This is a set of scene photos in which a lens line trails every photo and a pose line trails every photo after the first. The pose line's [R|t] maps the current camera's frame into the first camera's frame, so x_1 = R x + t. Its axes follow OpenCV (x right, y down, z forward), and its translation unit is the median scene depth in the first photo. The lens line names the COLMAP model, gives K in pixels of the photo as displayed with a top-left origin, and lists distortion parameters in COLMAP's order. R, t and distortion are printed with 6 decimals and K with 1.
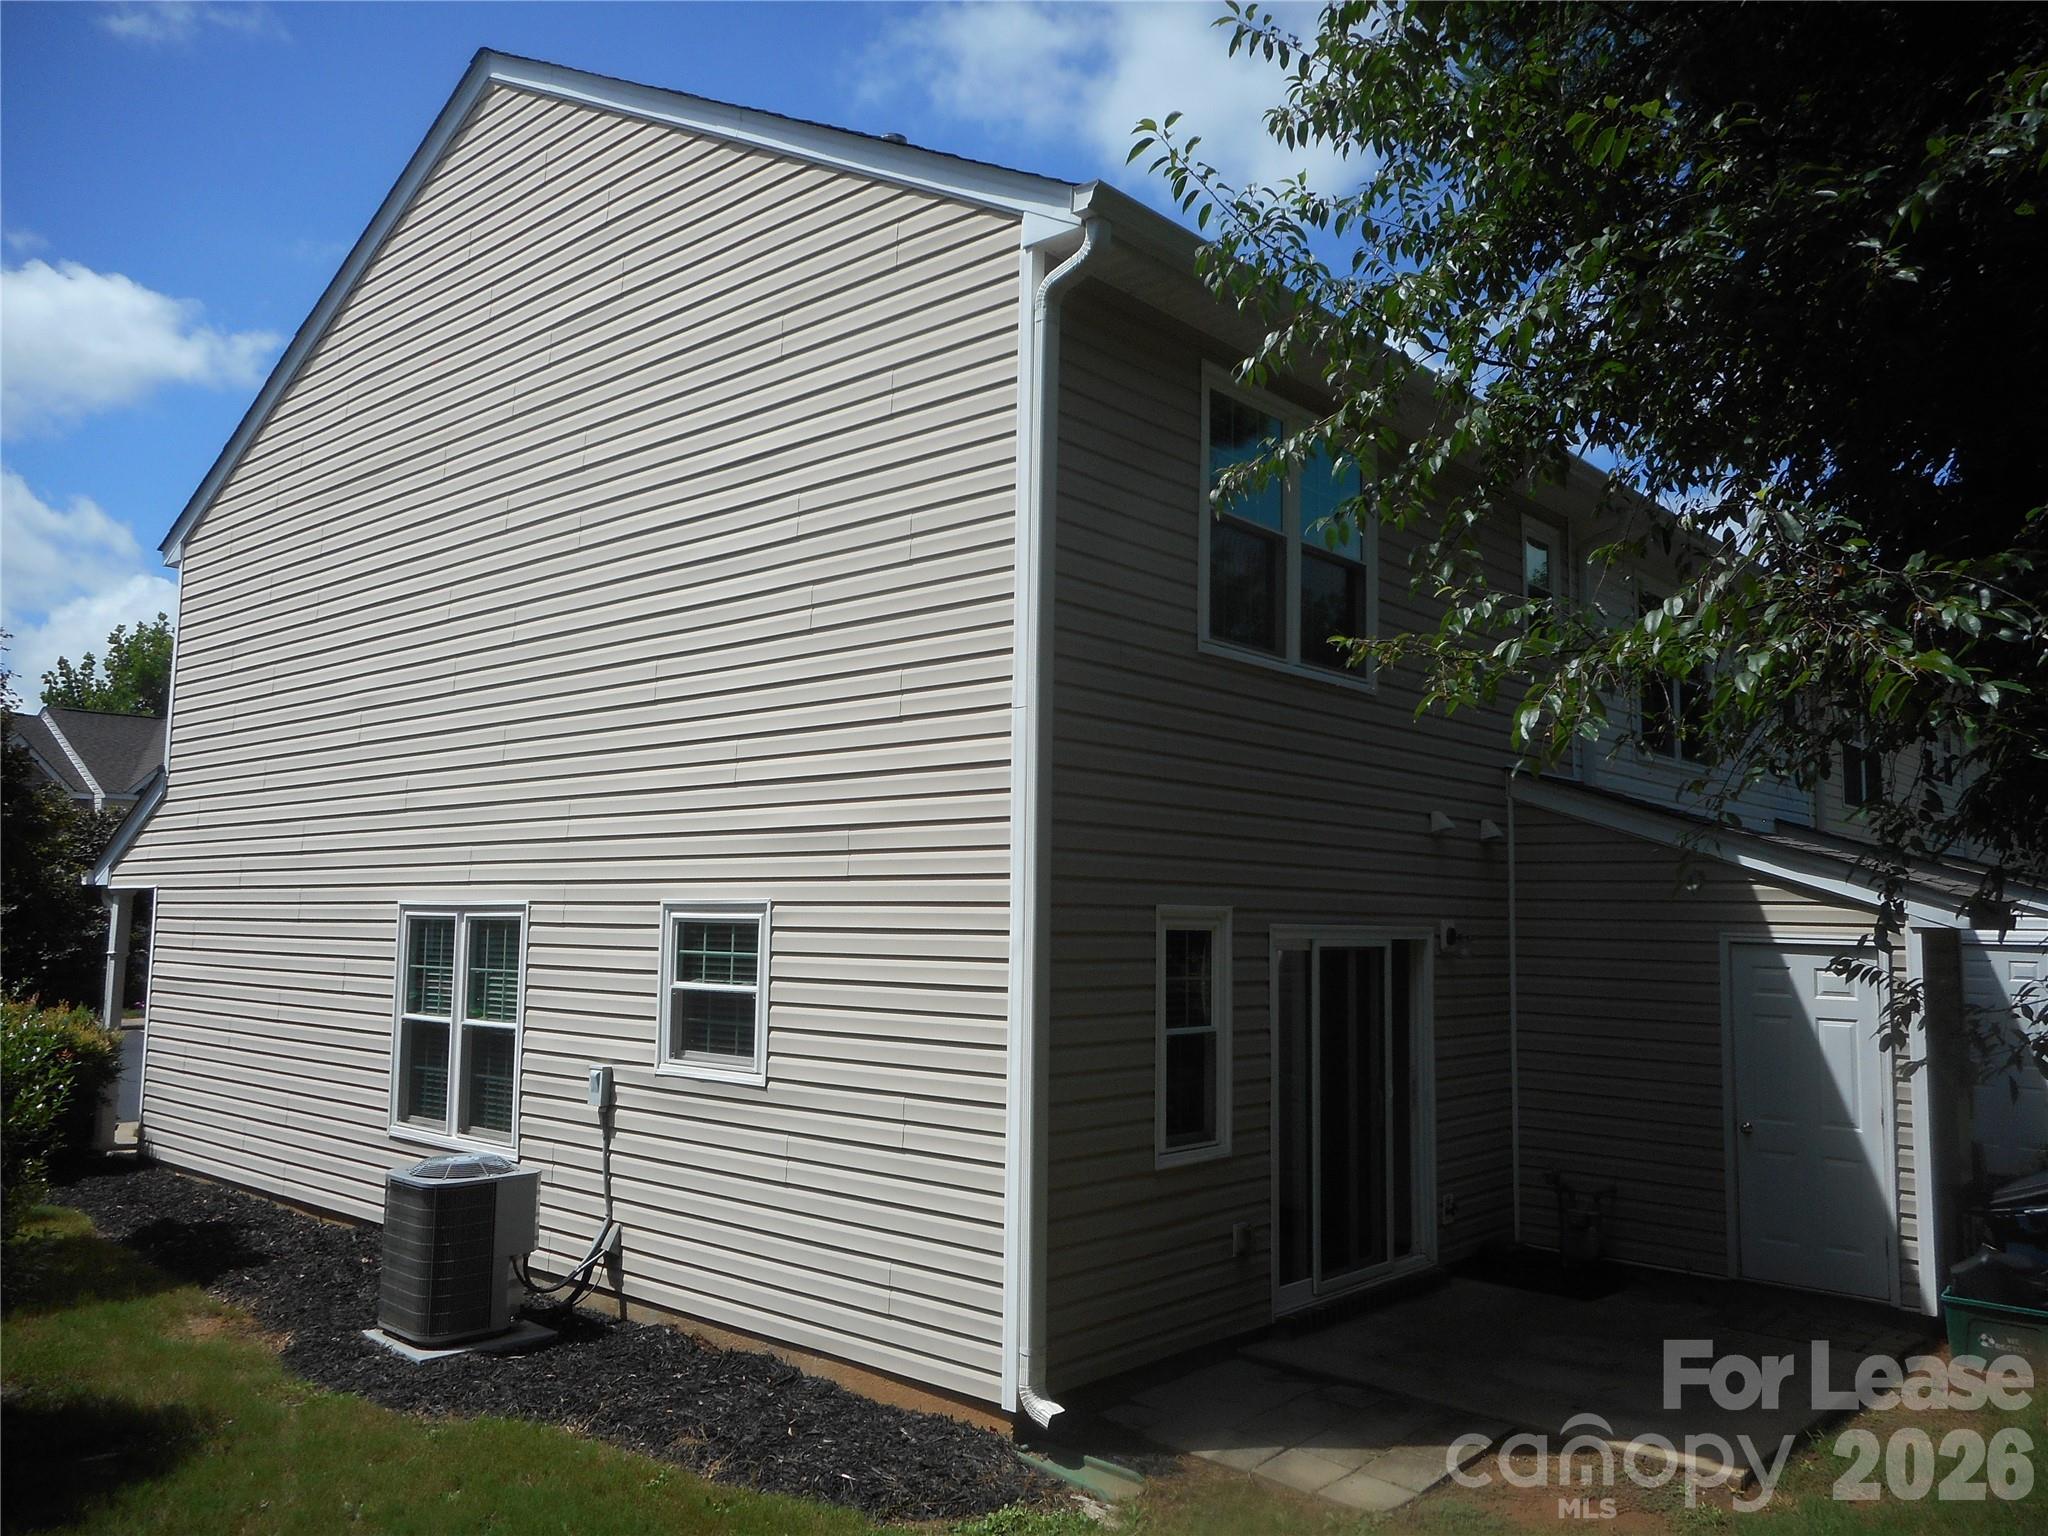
lens RADIAL K [[1551.9, 0, 1013.9], [0, 1551.9, 757.2], [0, 0, 1]] dist [0.010299, 0.002419]
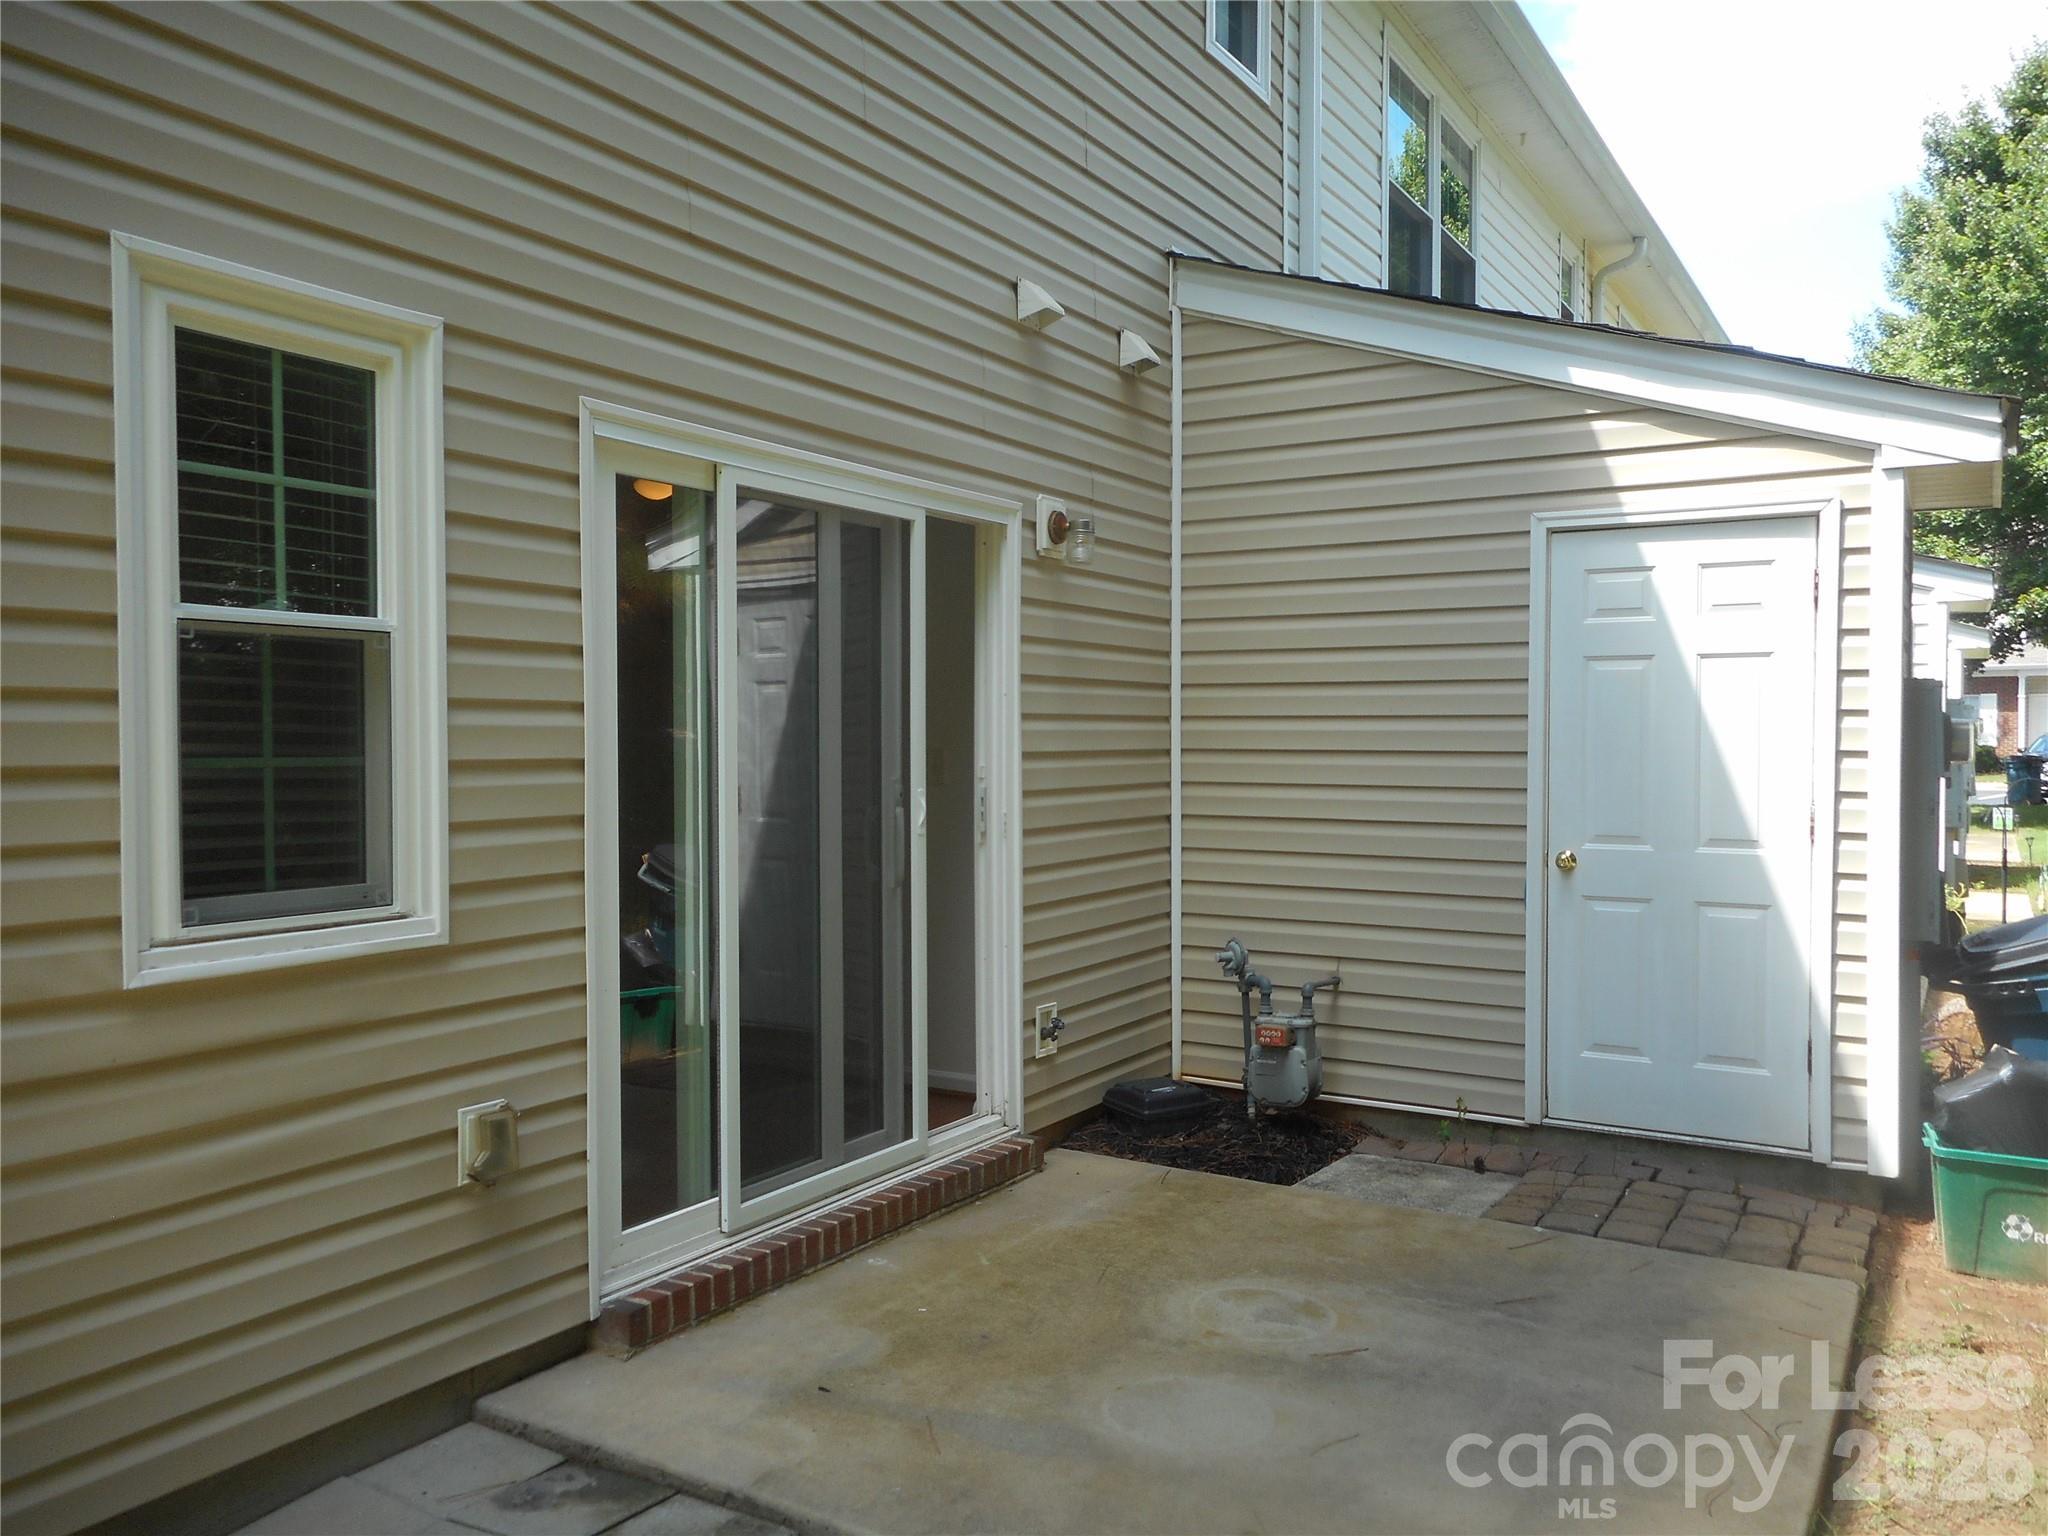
lens RADIAL K [[1551.9, 0, 1029.5], [0, 1551.9, 772.3], [0, 0, 1]] dist [0.010299, 0.002419]
pose [[0.983370, -0.022701, 0.180186, 0.182489], [0.000131, 0.992245, 0.124295, 0.137942], [-0.181611, -0.122204, 0.975748, 0.496437]]
